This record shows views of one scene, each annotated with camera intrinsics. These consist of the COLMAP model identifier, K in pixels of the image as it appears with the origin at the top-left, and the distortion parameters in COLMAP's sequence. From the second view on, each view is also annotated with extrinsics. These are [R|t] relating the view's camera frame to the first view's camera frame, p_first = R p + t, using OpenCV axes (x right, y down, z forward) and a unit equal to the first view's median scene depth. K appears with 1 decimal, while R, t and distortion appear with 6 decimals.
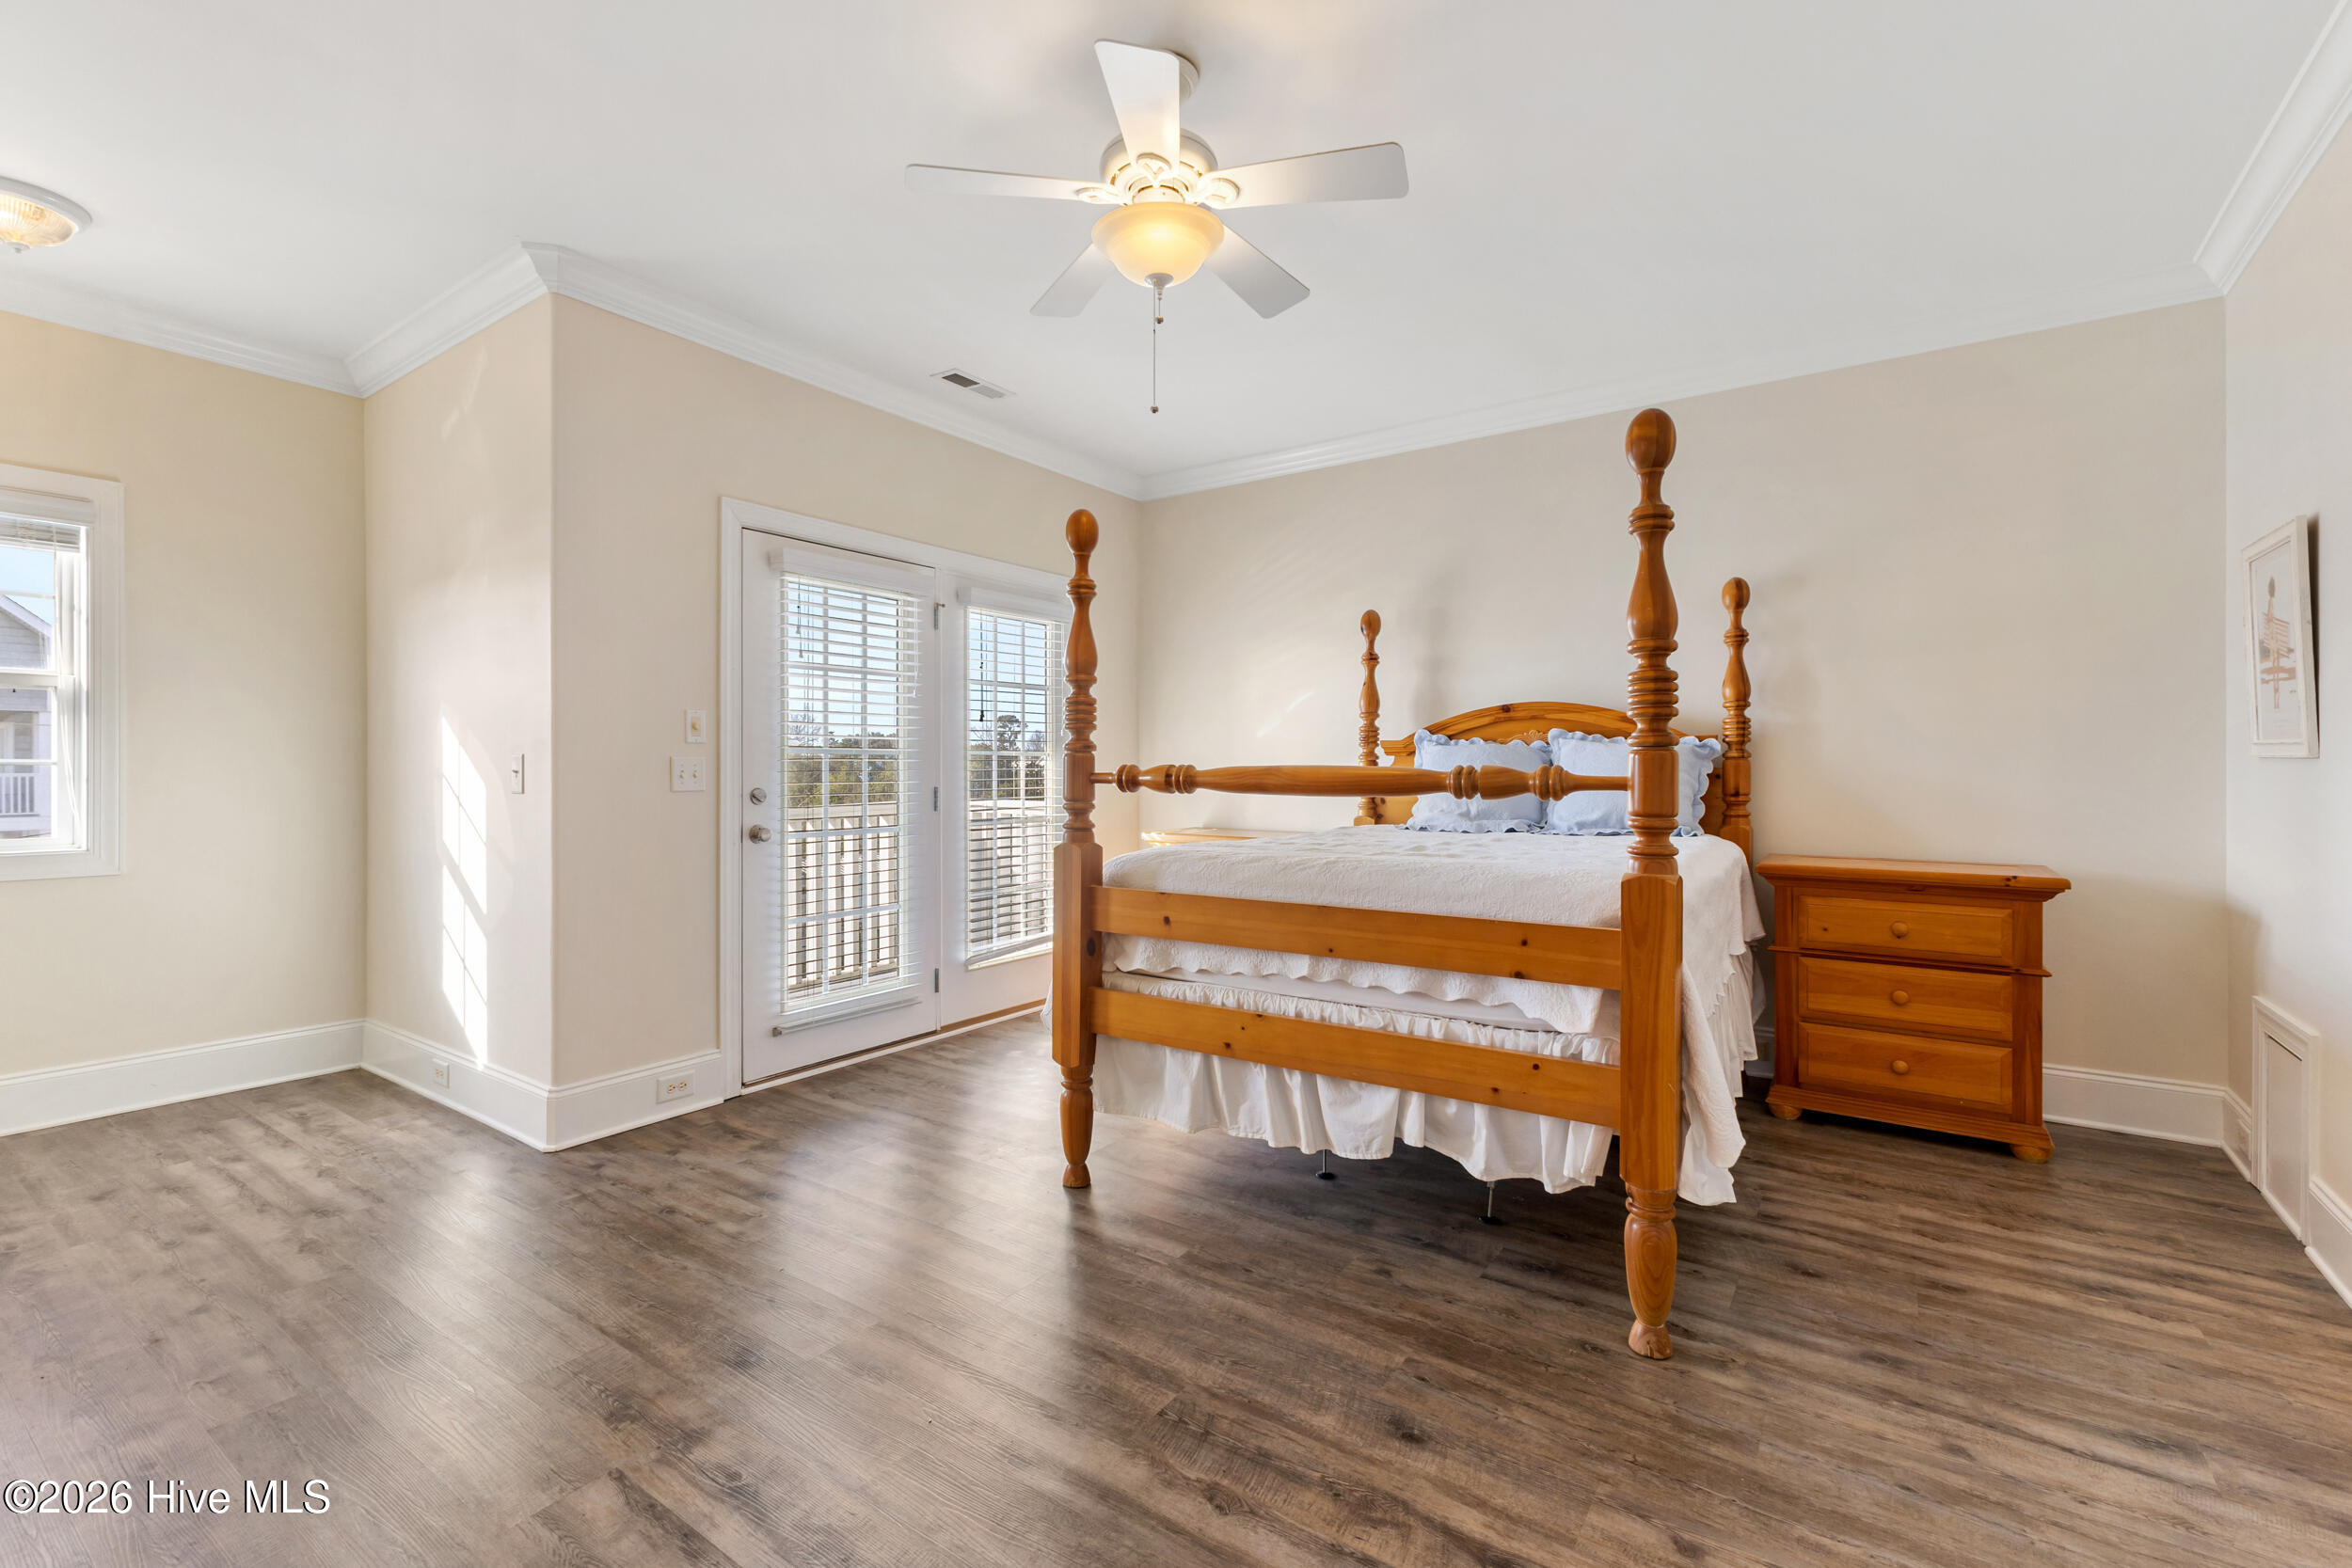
lens RADIAL K [[1019.5, 0, 1188.1], [0, 1019.5, 773.1], [0, 0, 1]] dist [0.012905, -0.003264]
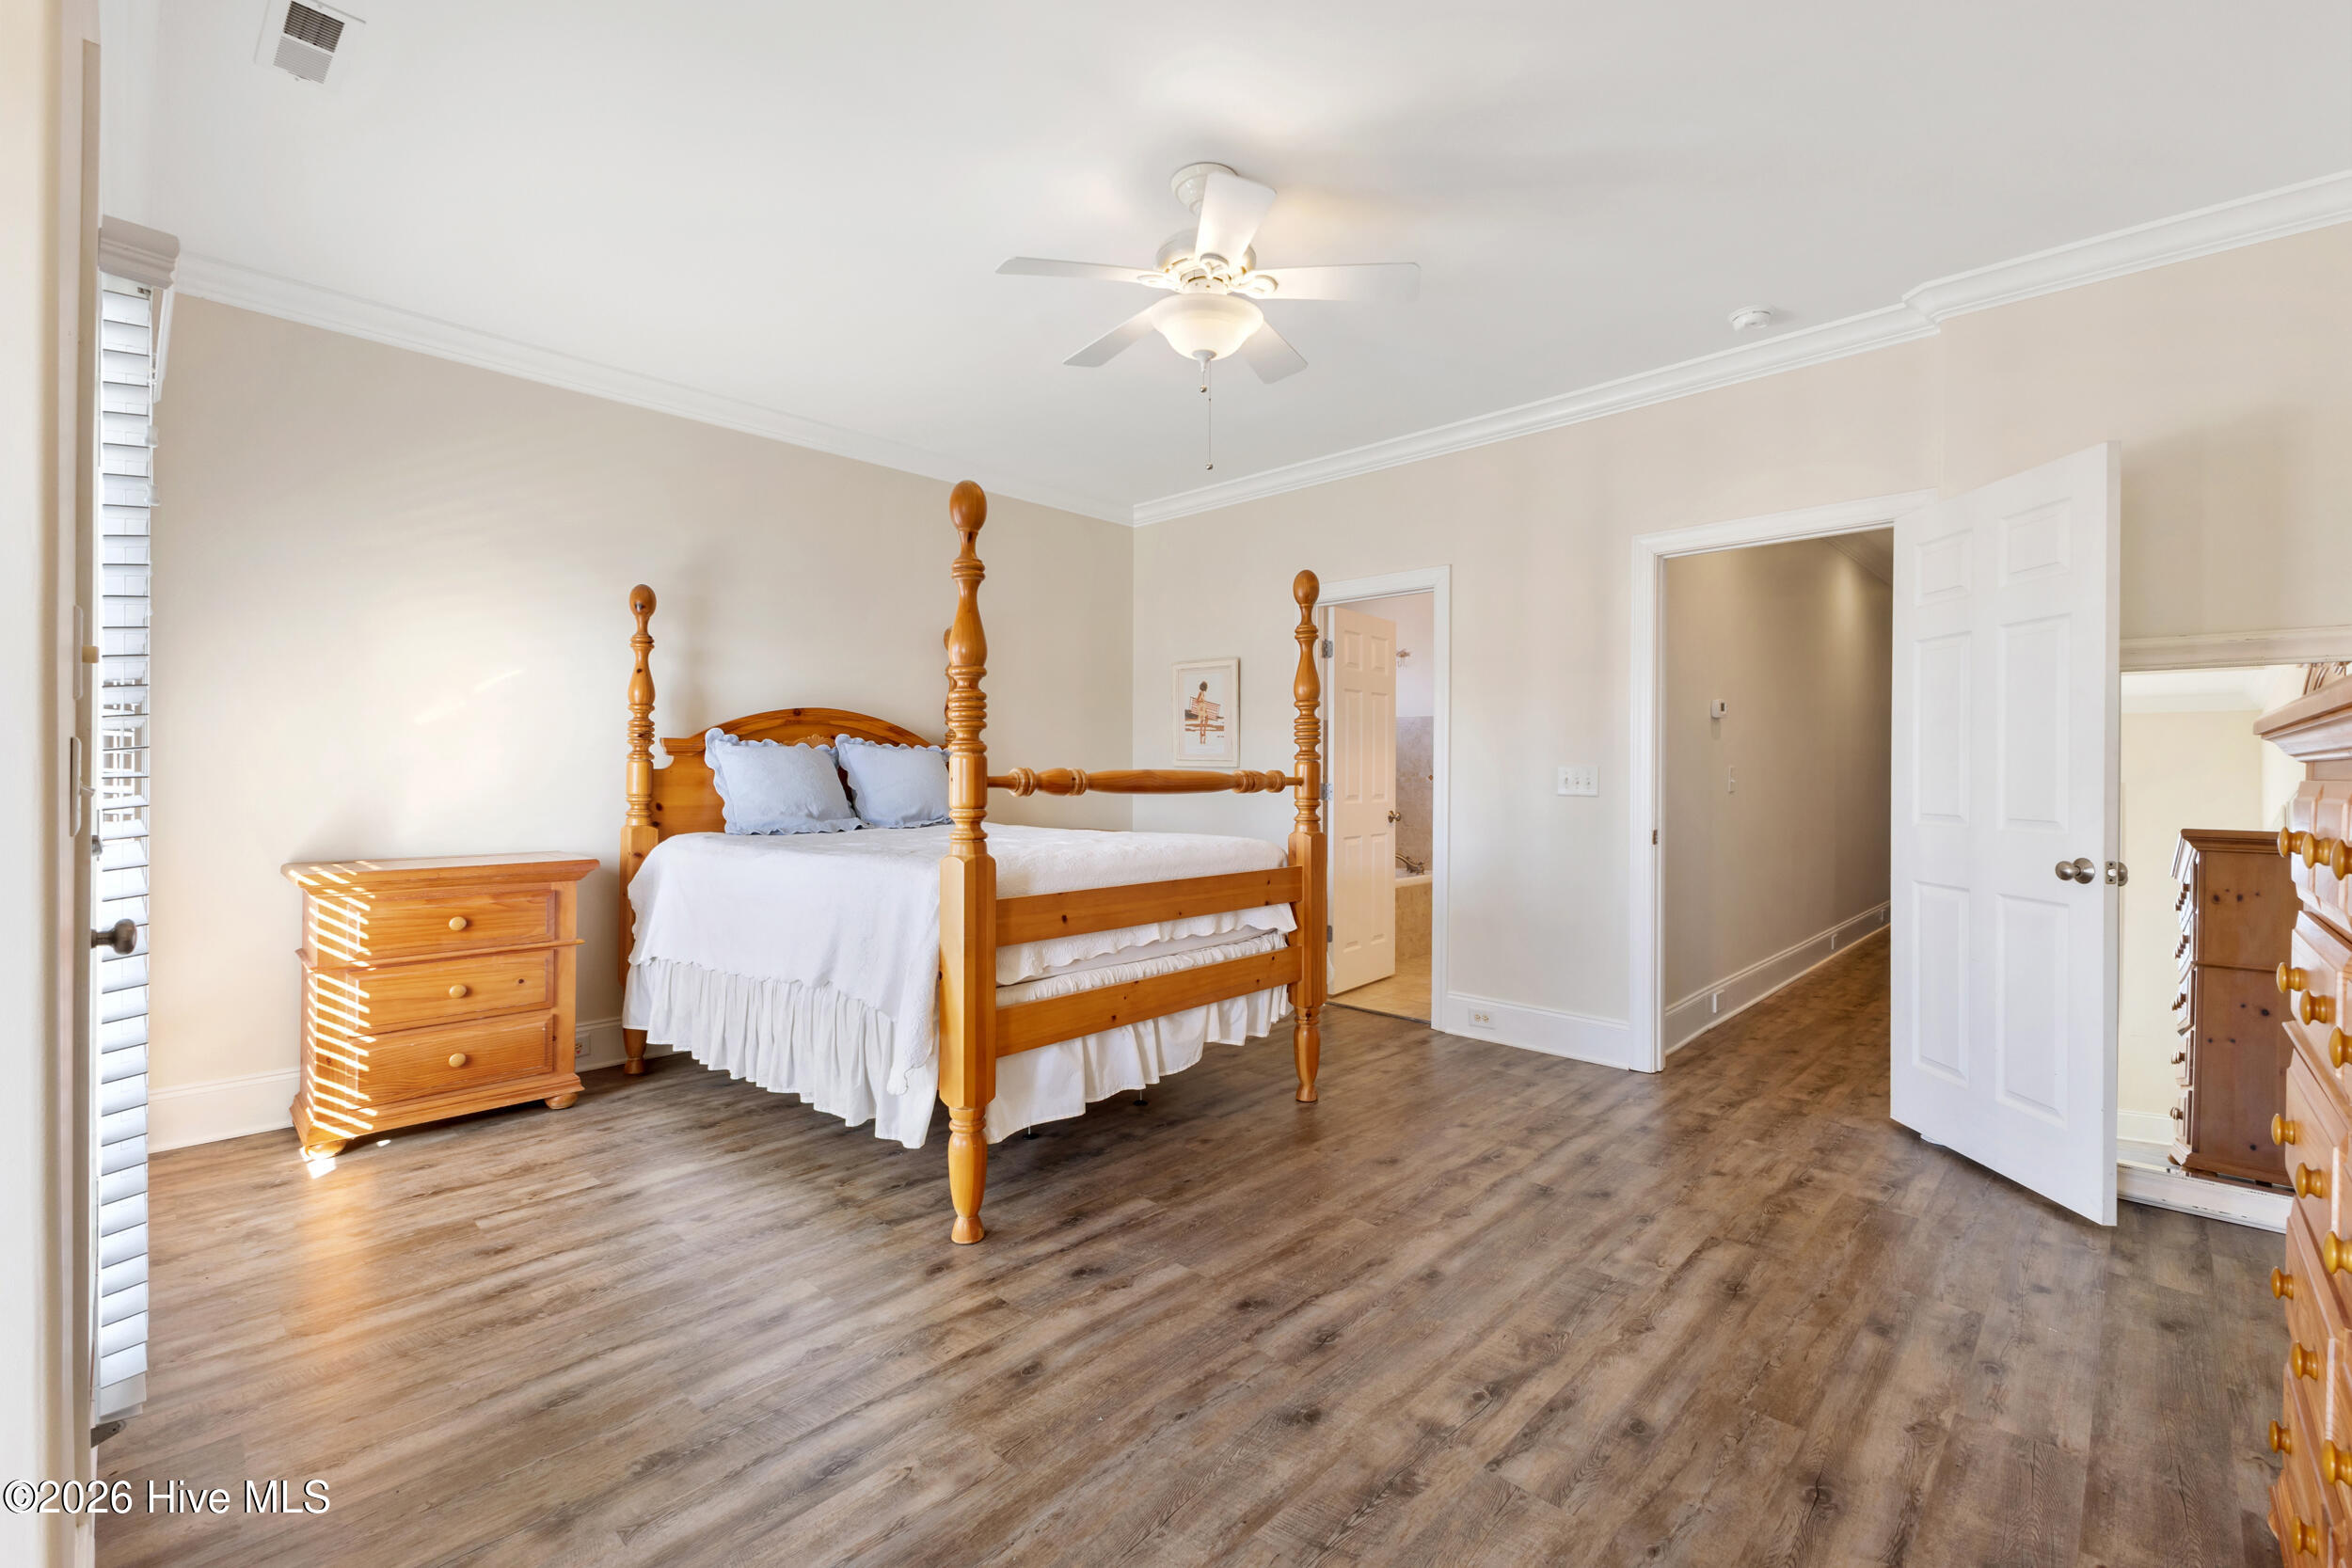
lens RADIAL K [[1019.5, 0, 1169.4], [0, 1019.5, 777.4], [0, 0, 1]] dist [0.012905, -0.003264]
pose [[0.157743, -0.006523, 0.987459, -1.084774], [0.001235, 0.999979, 0.006408, -0.005818], [-0.987479, 0.000209, 0.157748, 0.779348]]
